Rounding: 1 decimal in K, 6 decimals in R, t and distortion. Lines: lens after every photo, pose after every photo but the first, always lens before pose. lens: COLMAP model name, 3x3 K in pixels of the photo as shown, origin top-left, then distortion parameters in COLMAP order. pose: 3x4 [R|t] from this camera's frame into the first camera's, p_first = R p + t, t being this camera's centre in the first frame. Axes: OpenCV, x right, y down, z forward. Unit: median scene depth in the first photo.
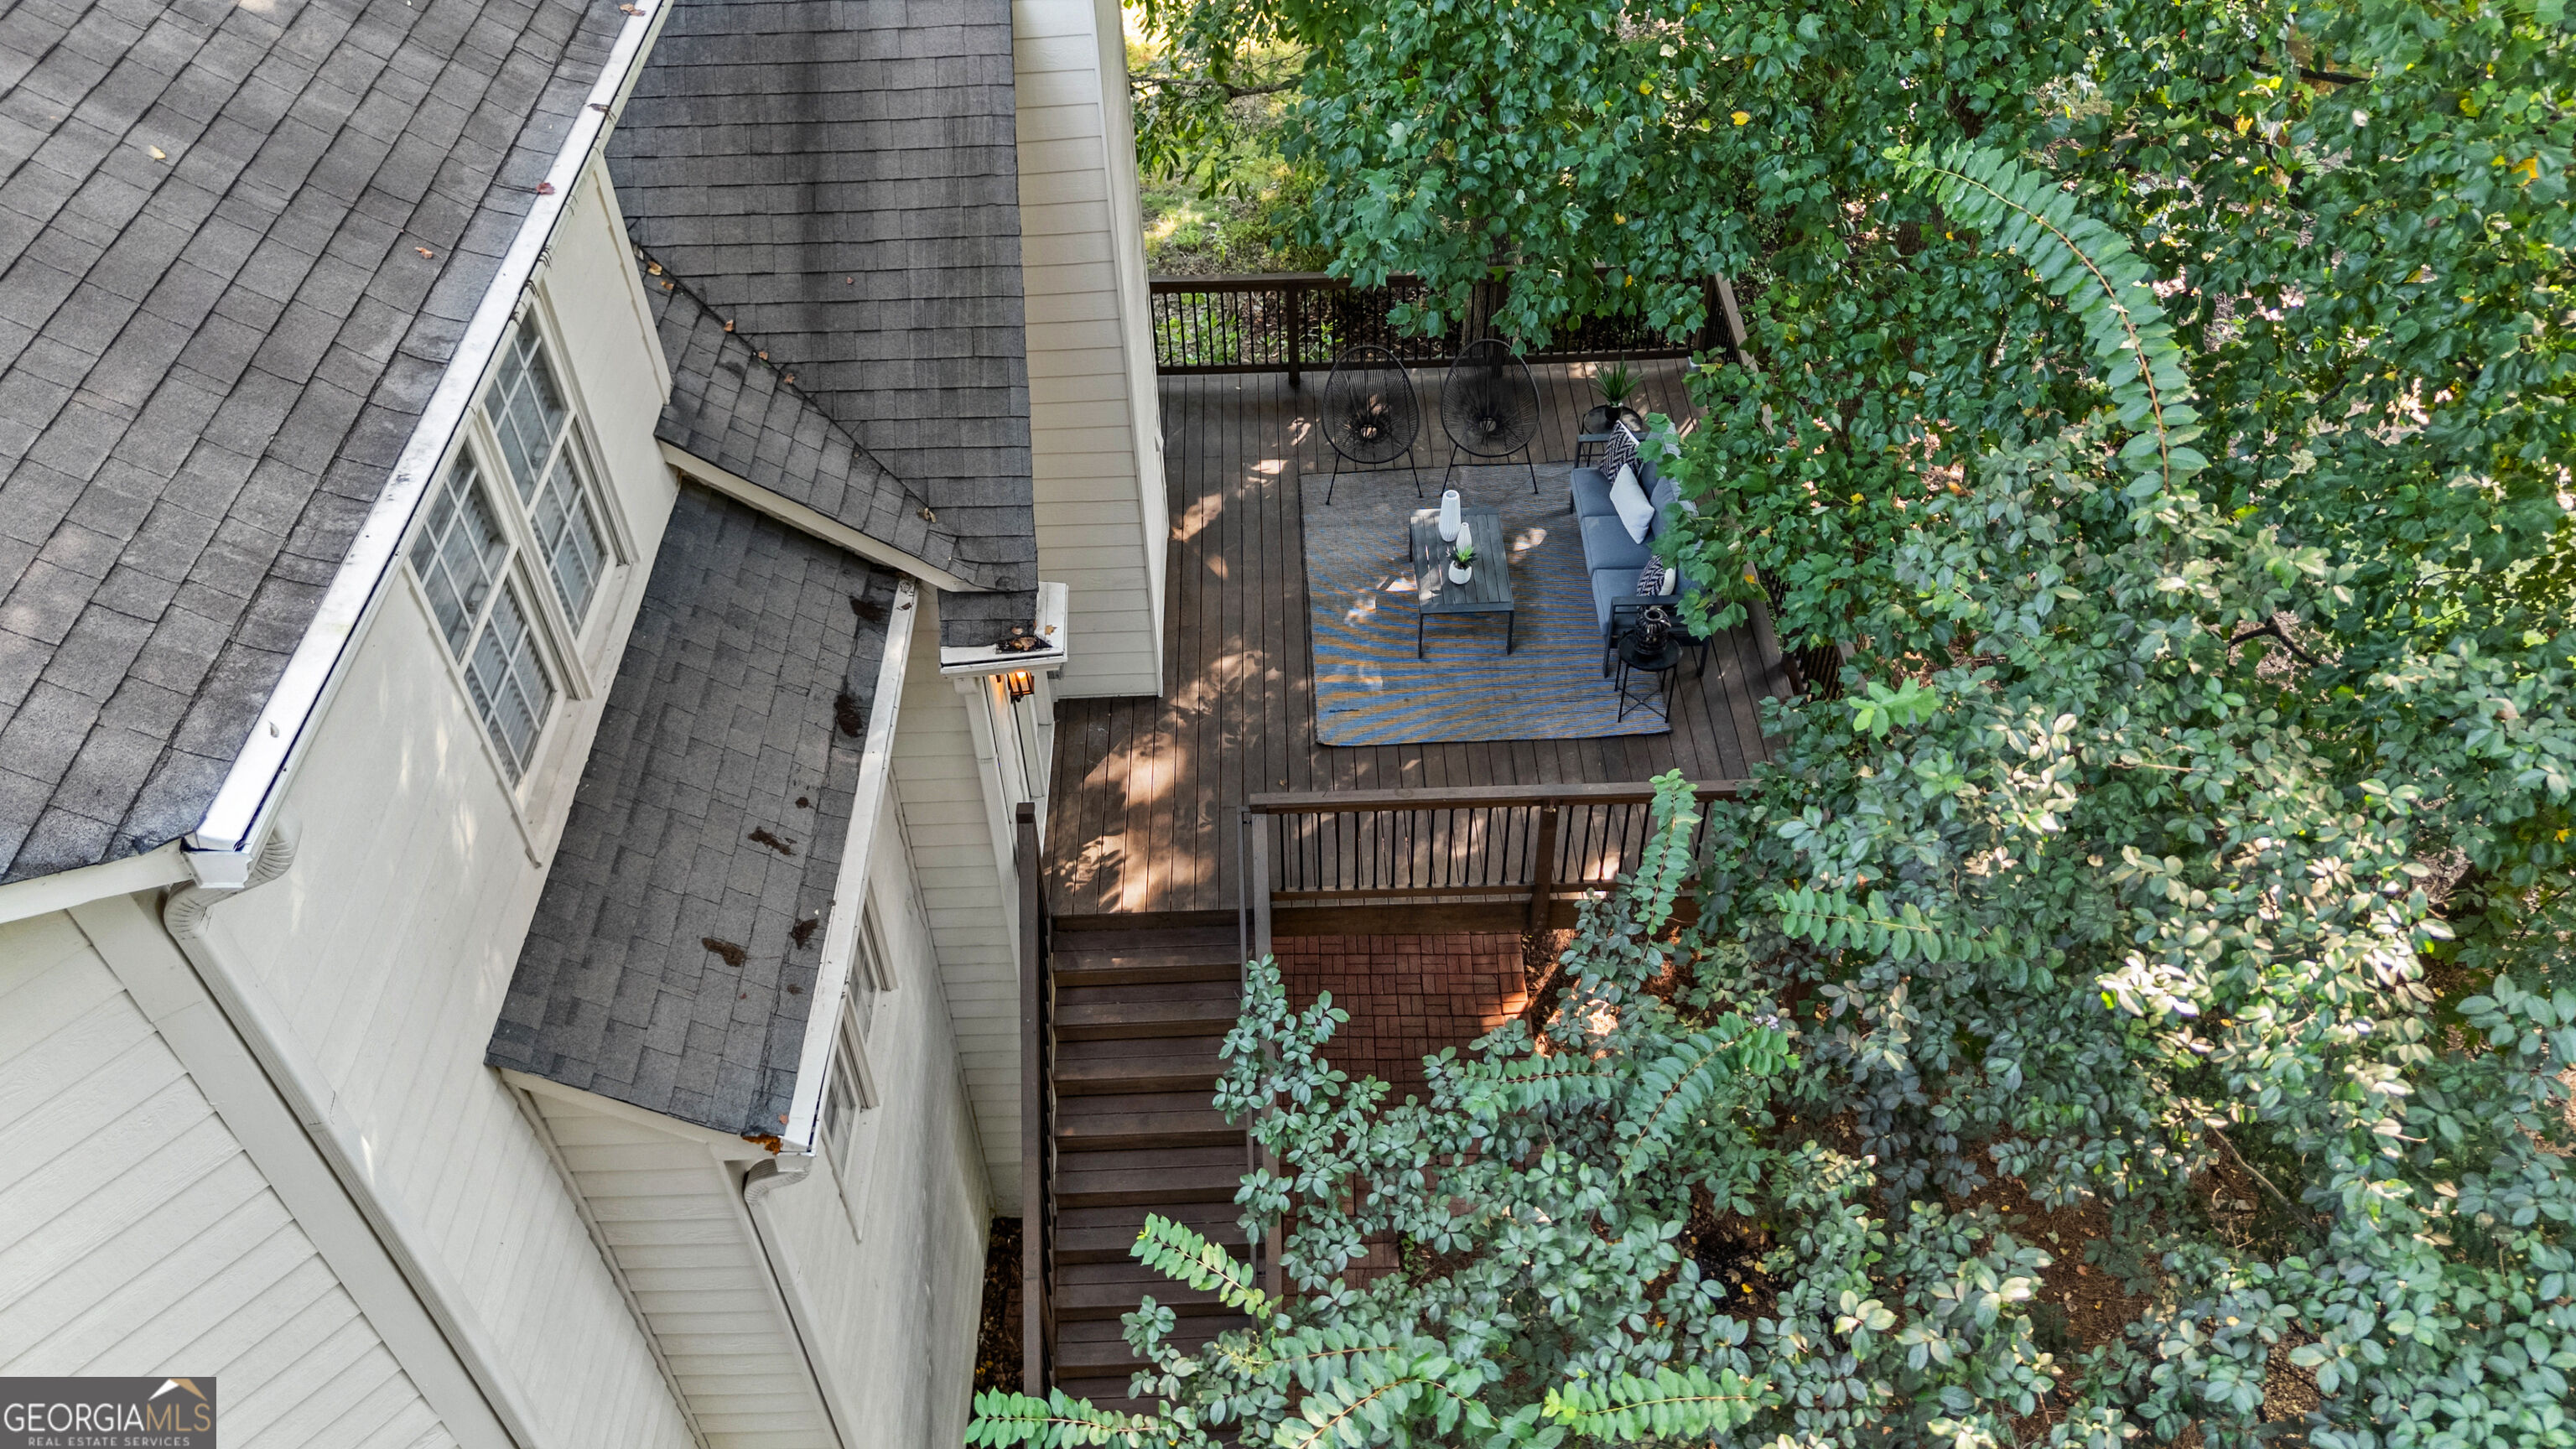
lens RADIAL K [[1826.6, 0, 1300.9], [0, 1826.6, 718.2], [0, 0, 1]] dist [0.044460, -0.002158]
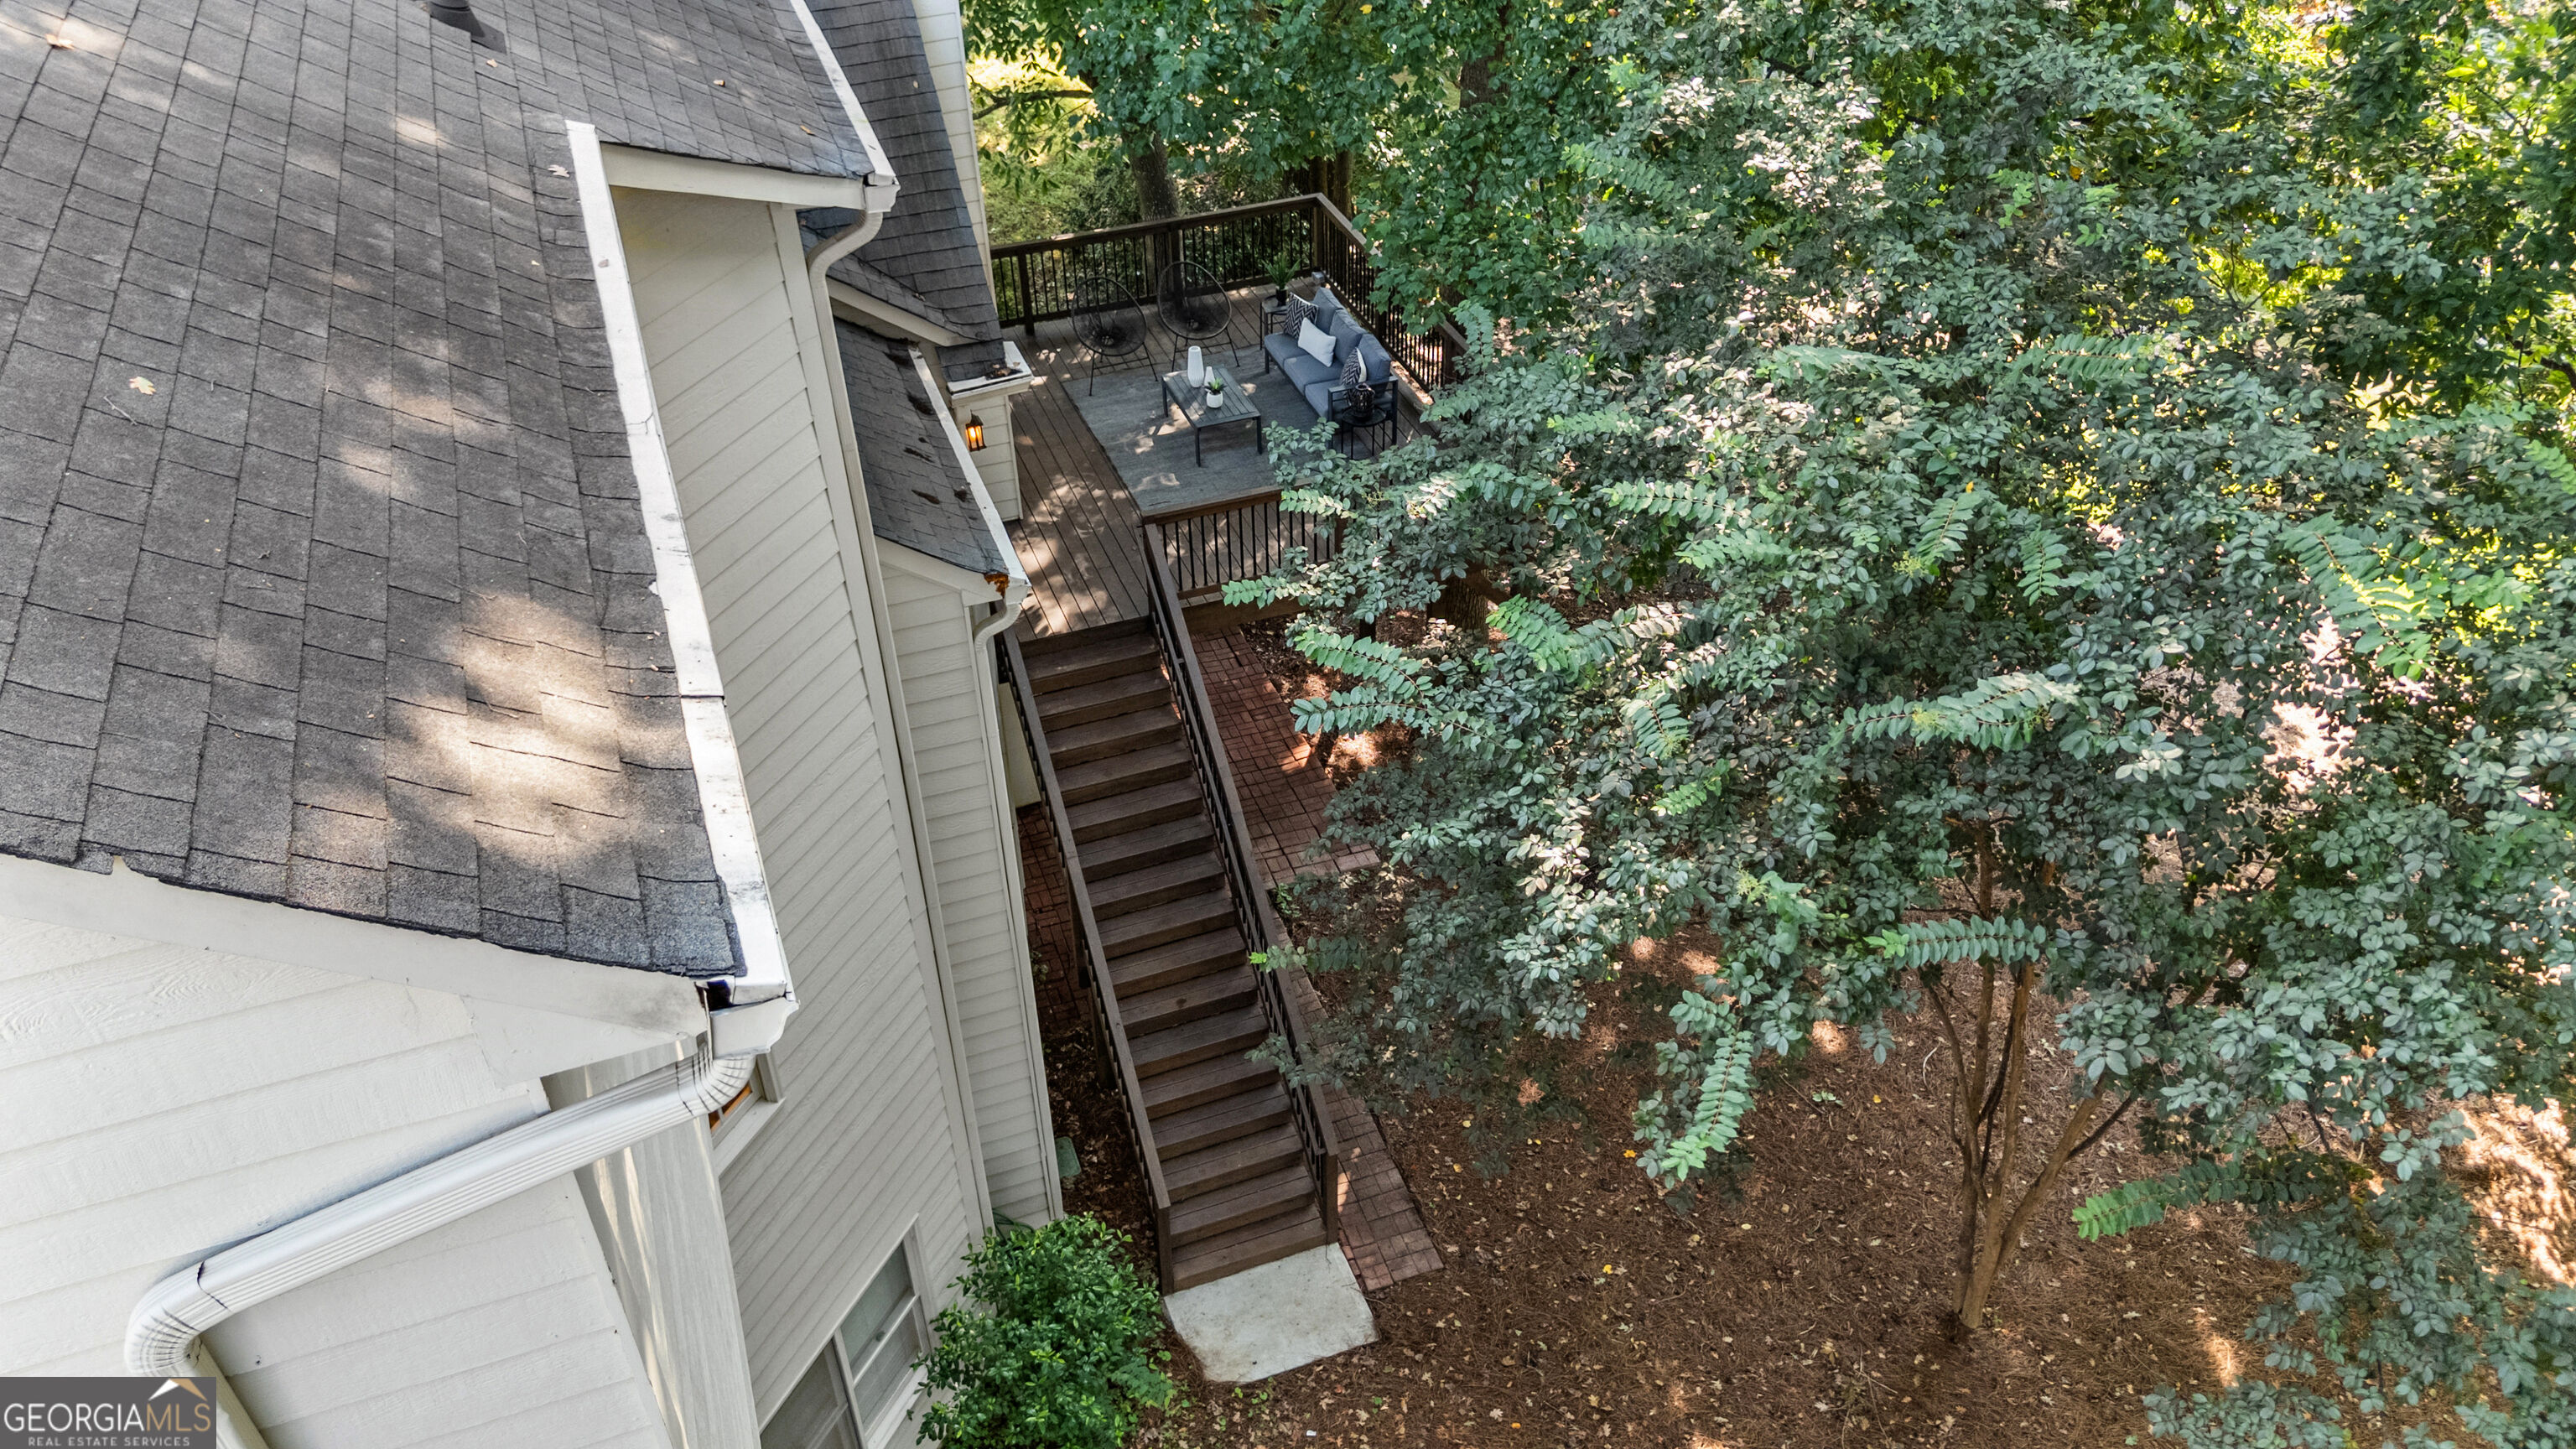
lens RADIAL K [[1826.6, 0, 1300.9], [0, 1826.6, 718.2], [0, 0, 1]] dist [0.044460, -0.002158]
pose [[0.944662, -0.196491, 0.262687, -0.258718], [0.228291, 0.968820, -0.096290, 0.298550], [-0.235576, 0.150931, 0.960064, -0.297224]]
